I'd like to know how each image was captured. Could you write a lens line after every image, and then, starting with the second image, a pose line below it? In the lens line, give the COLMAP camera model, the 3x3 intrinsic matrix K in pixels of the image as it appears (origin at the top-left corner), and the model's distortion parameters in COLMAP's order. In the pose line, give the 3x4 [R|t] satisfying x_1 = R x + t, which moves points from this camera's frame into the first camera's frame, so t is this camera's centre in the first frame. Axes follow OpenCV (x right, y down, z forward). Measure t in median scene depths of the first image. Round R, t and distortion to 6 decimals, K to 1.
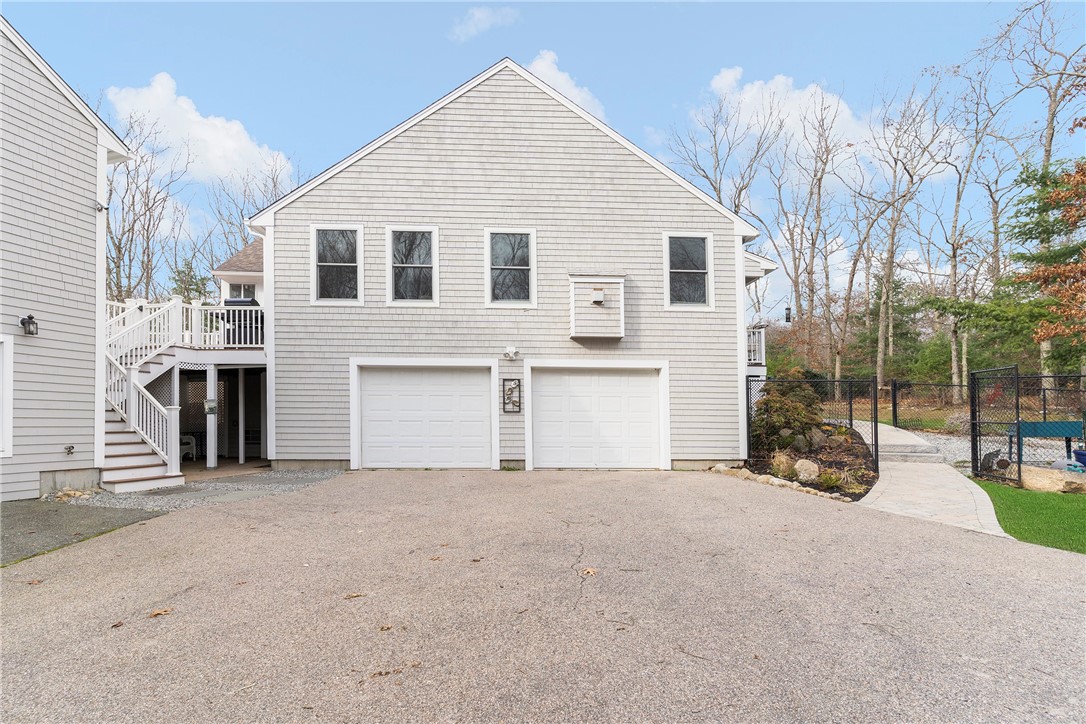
lens RADIAL K [[530.3, 0, 522.1], [0, 530.3, 419.1], [0, 0, 1]] dist [-0.001570, -0.001122]
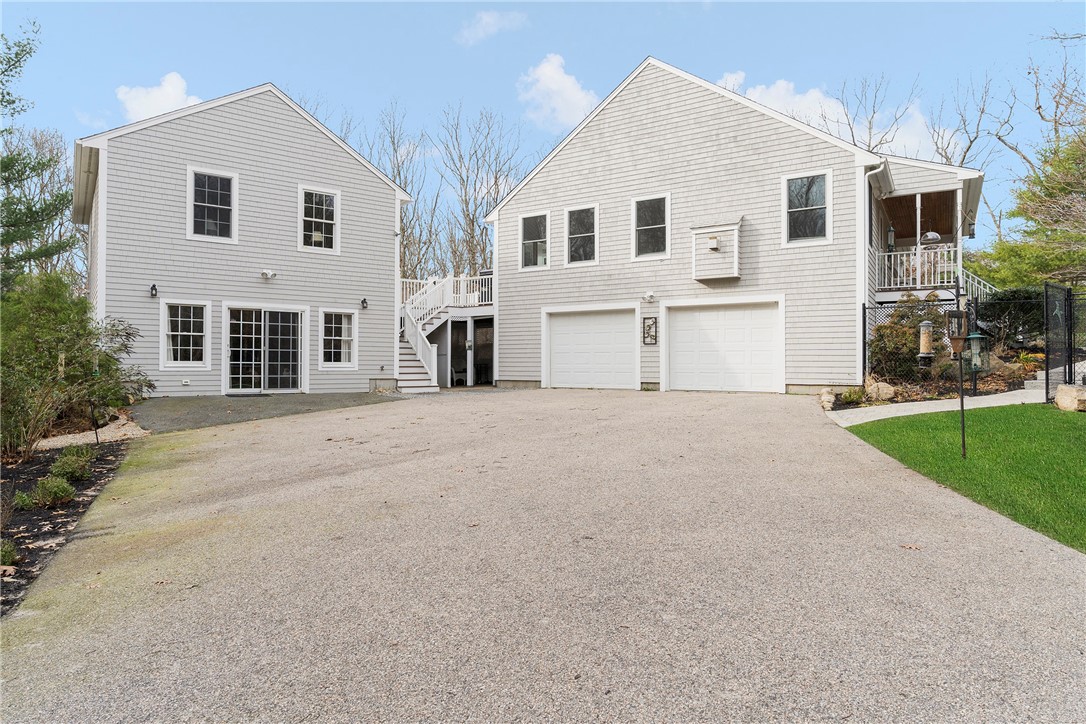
lens RADIAL K [[631.2, 0, 543.6], [0, 631.2, 365.6], [0, 0, 1]] dist [0.005402, 0.000173]
pose [[0.826210, -0.003061, -0.563354, 0.602727], [0.004825, 0.999987, 0.001642, 0.033389], [0.563342, -0.004074, 0.826214, -0.359538]]
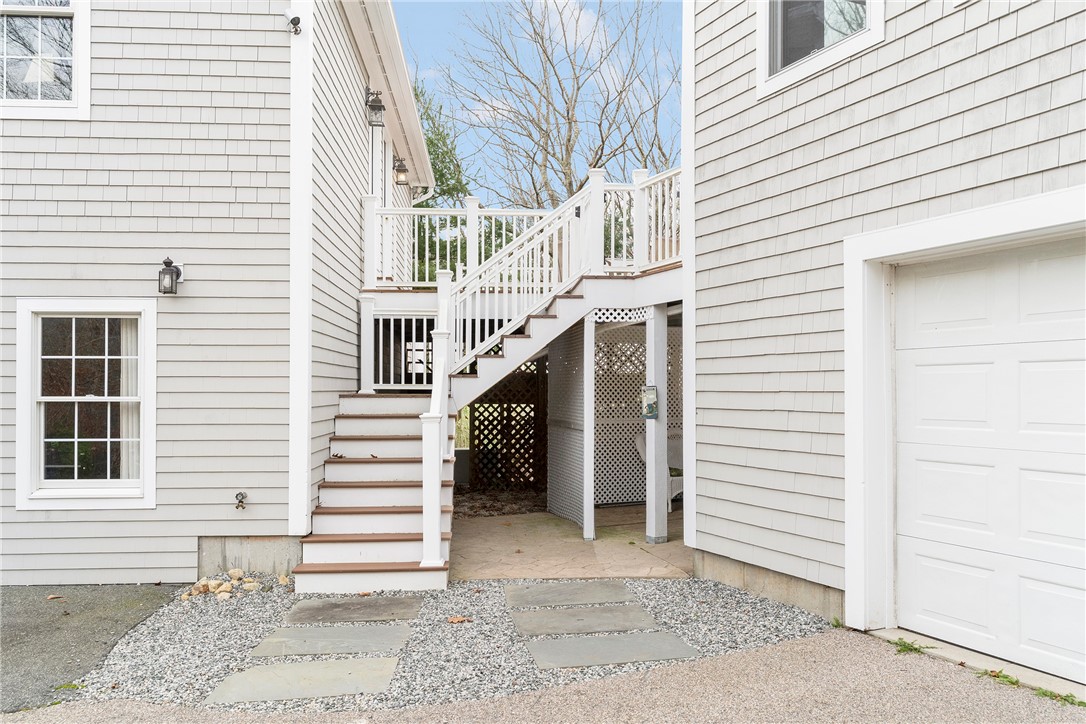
lens RADIAL K [[859.3, 0, 538.3], [0, 859.3, 402.2], [0, 0, 1]] dist [0.009438, 0.002103]
pose [[0.387116, 0.005794, -0.922013, 0.042892], [0.009780, 0.999898, 0.010390, -0.032373], [0.921979, -0.013040, 0.387020, 0.653186]]
